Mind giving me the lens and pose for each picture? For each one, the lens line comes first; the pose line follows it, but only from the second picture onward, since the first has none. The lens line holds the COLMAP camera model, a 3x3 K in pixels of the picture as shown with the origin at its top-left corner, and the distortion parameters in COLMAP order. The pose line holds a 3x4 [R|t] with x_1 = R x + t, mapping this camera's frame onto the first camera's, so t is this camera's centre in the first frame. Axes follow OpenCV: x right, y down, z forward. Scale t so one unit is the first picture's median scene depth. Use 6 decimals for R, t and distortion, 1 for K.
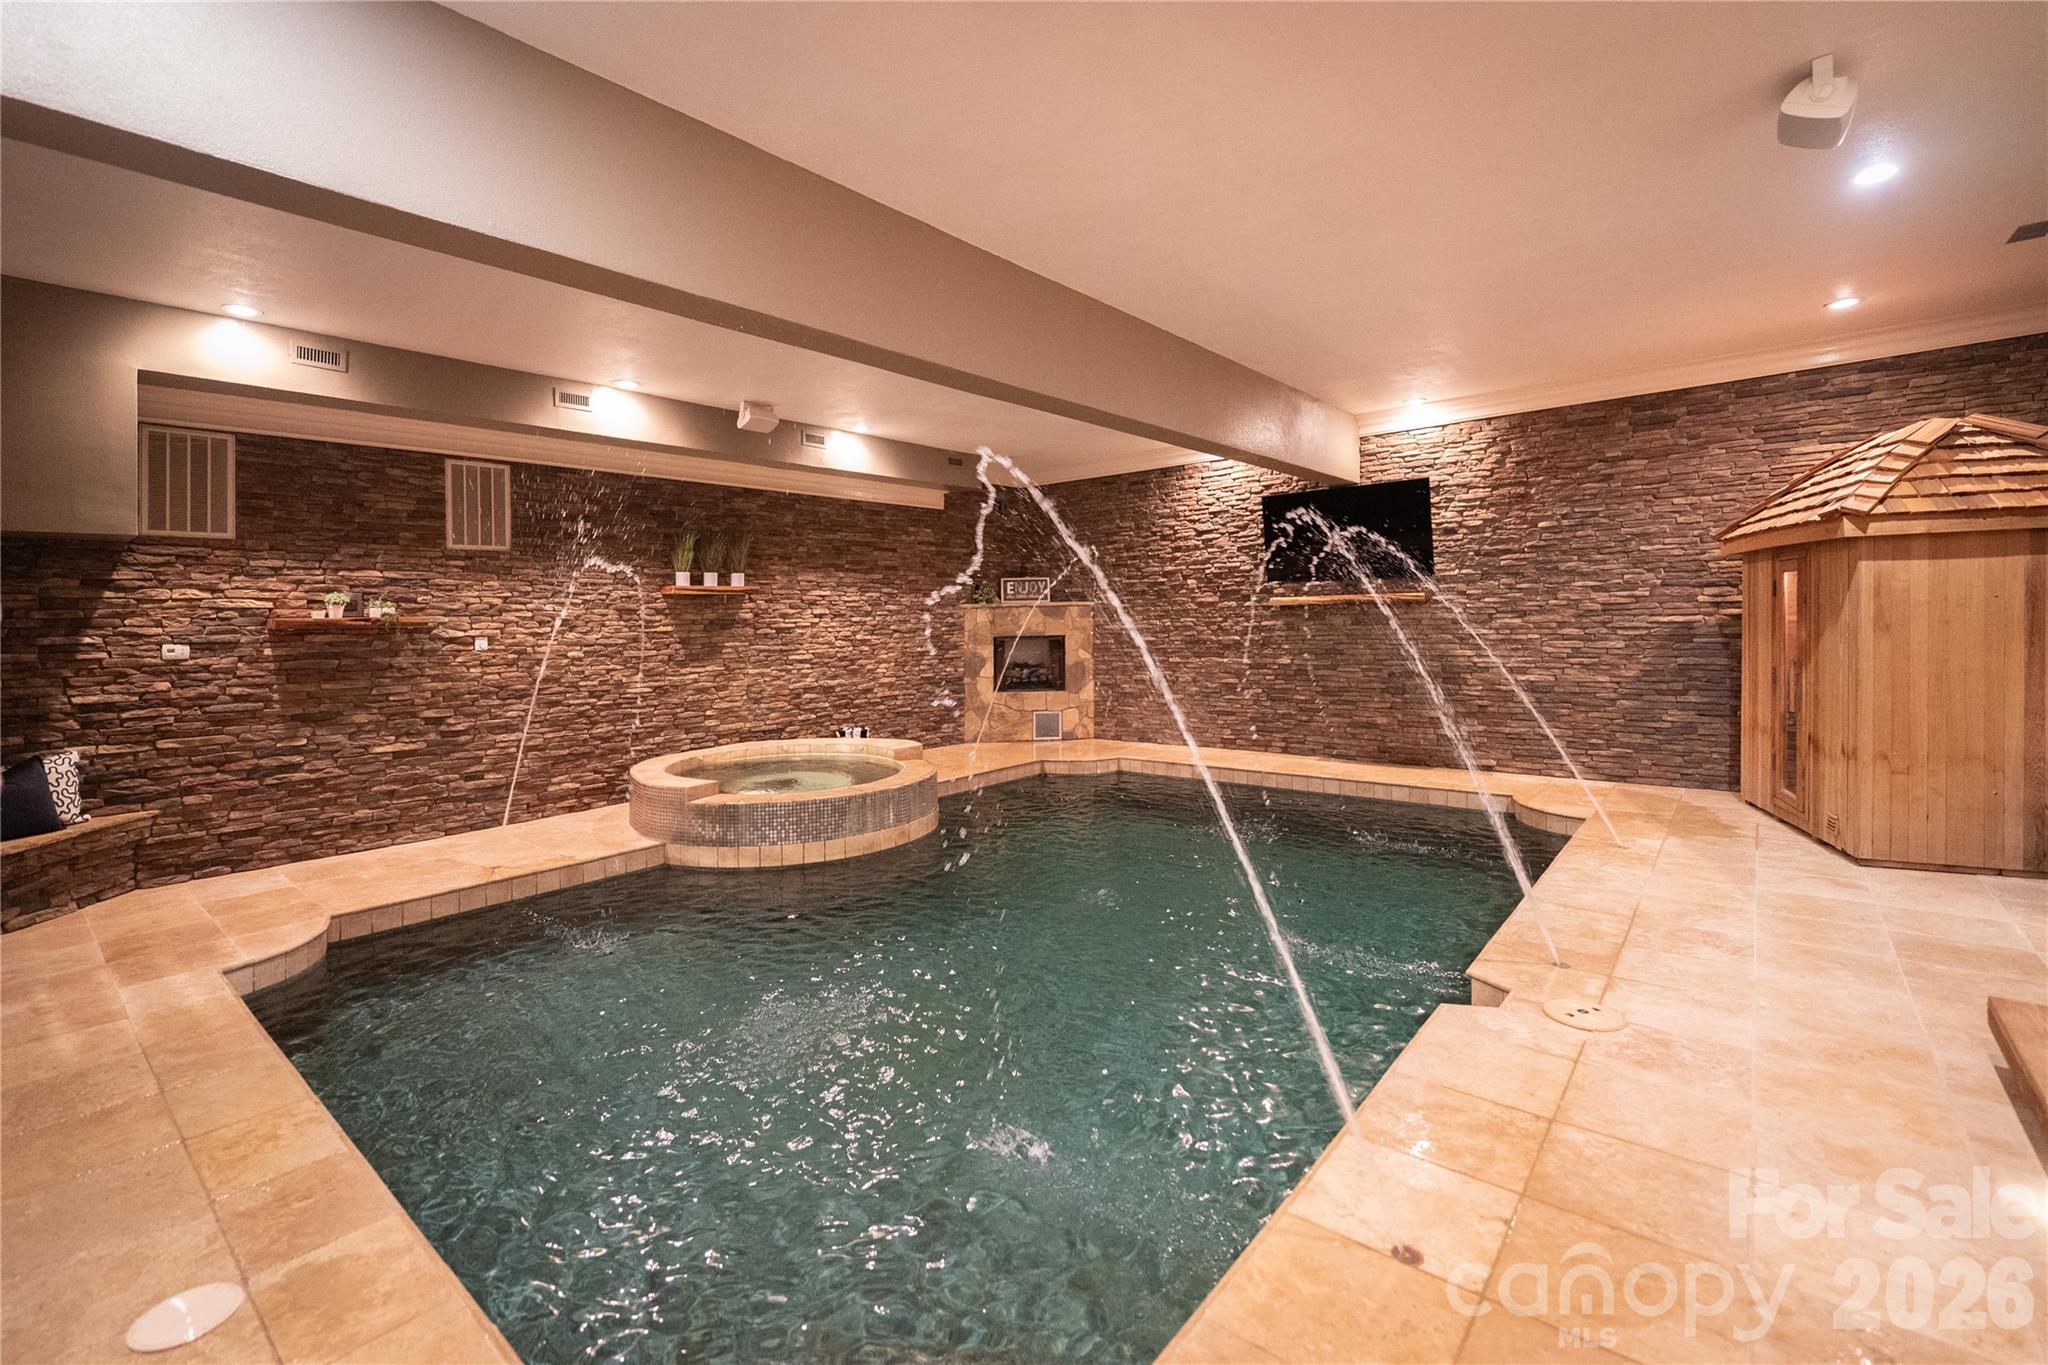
lens RADIAL K [[858.1, 0, 1032.3], [0, 858.1, 612.0], [0, 0, 1]] dist [0.001495, -0.000700]
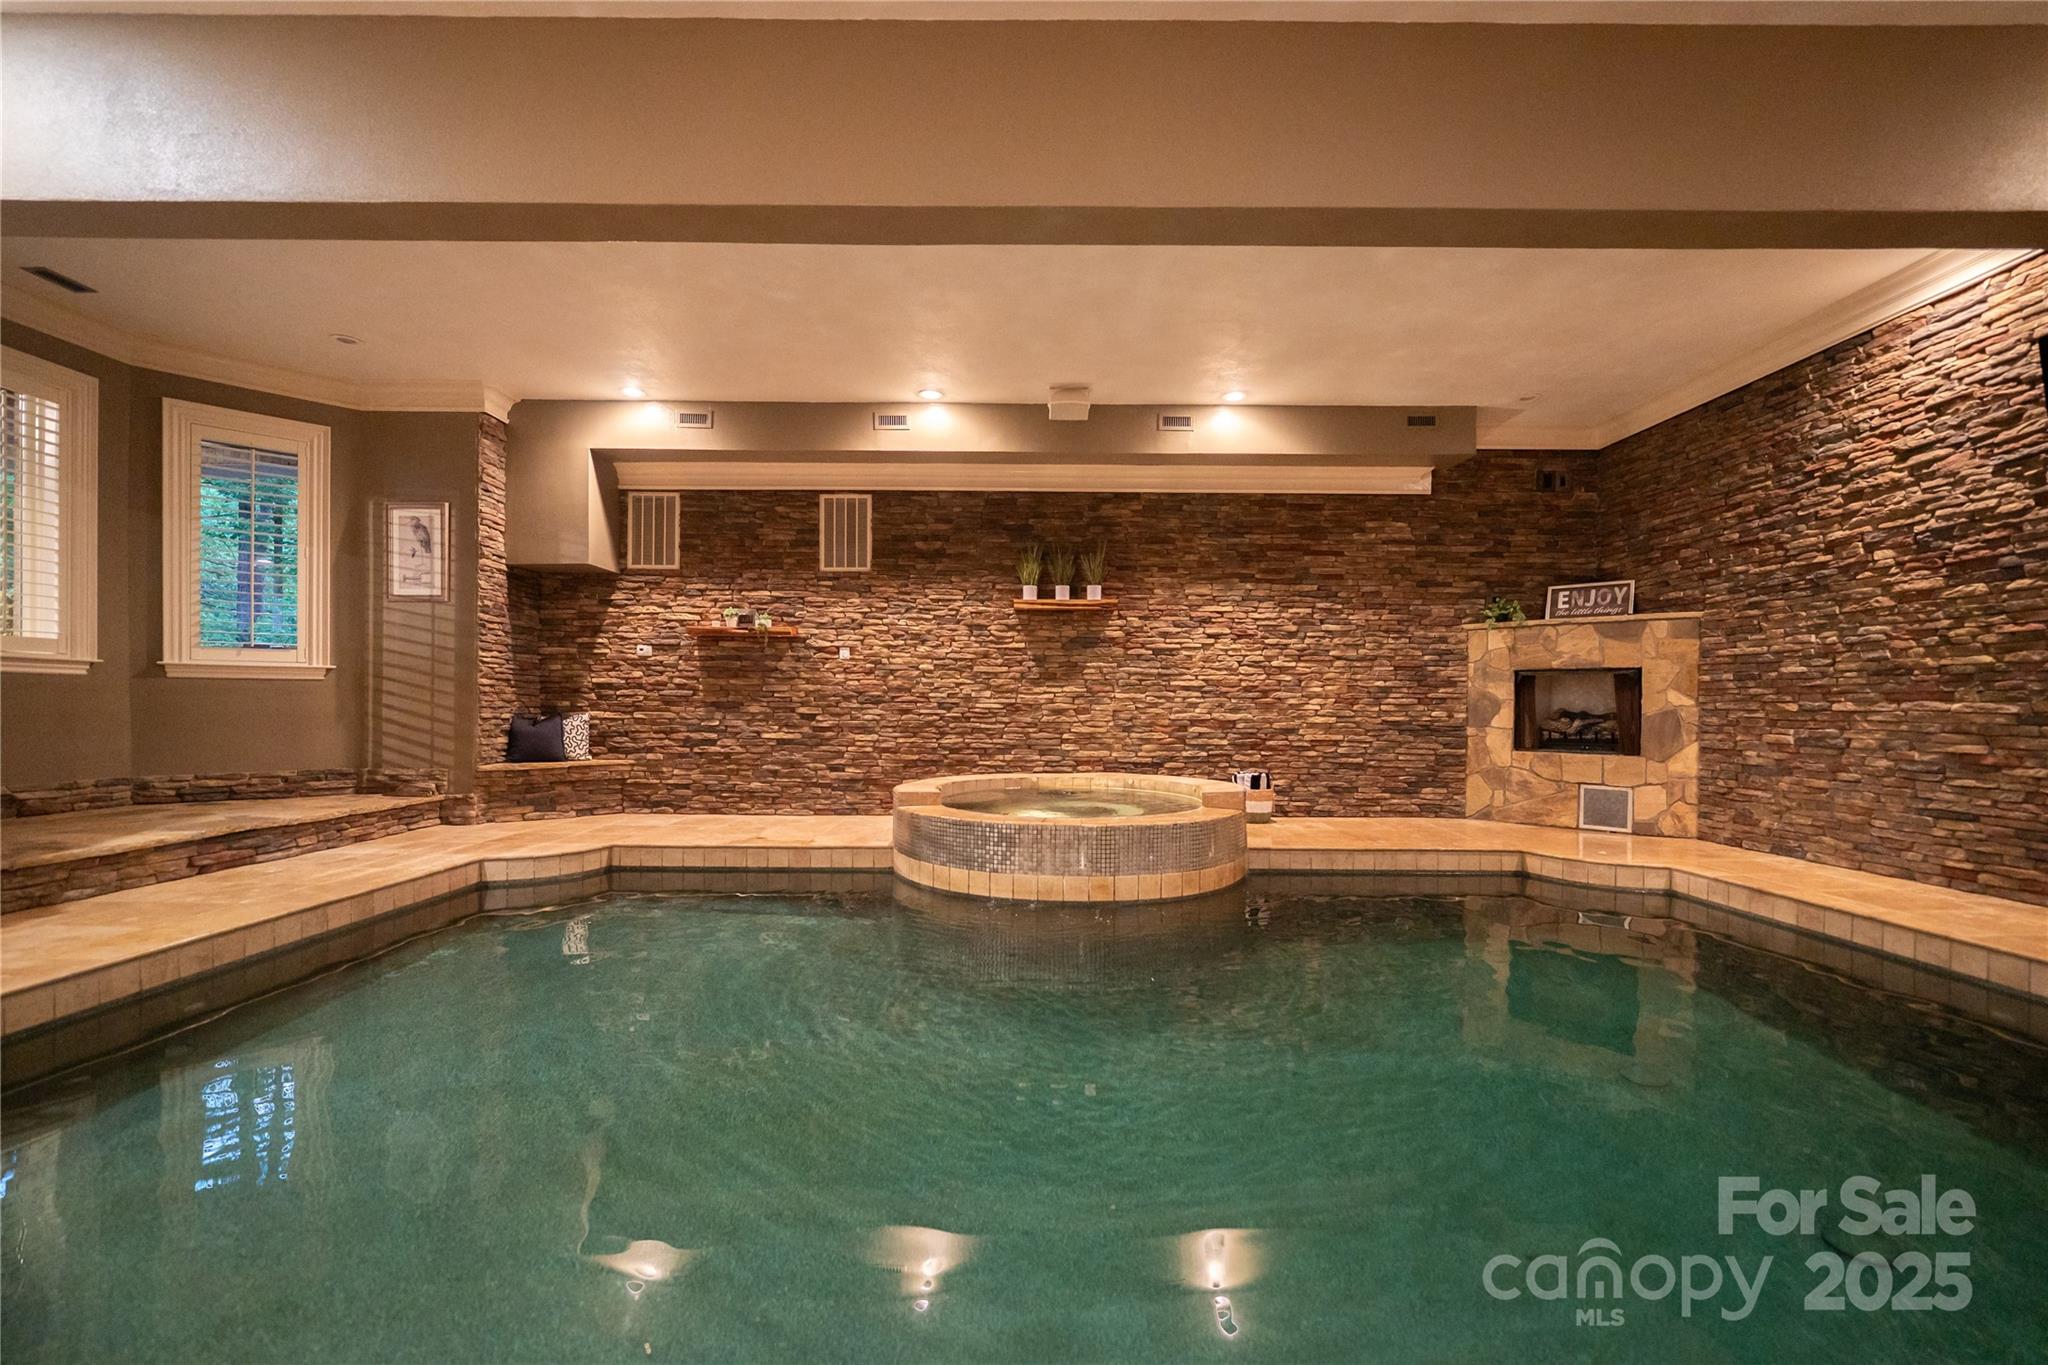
lens RADIAL K [[858.1, 0, 1036.3], [0, 858.1, 699.3], [0, 0, 1]] dist [0.001495, -0.000700]
pose [[0.652032, 0.020811, -0.757906, 0.313378], [-0.009640, 0.999770, 0.019159, 0.059051], [0.758130, -0.005186, 0.652083, 0.358975]]
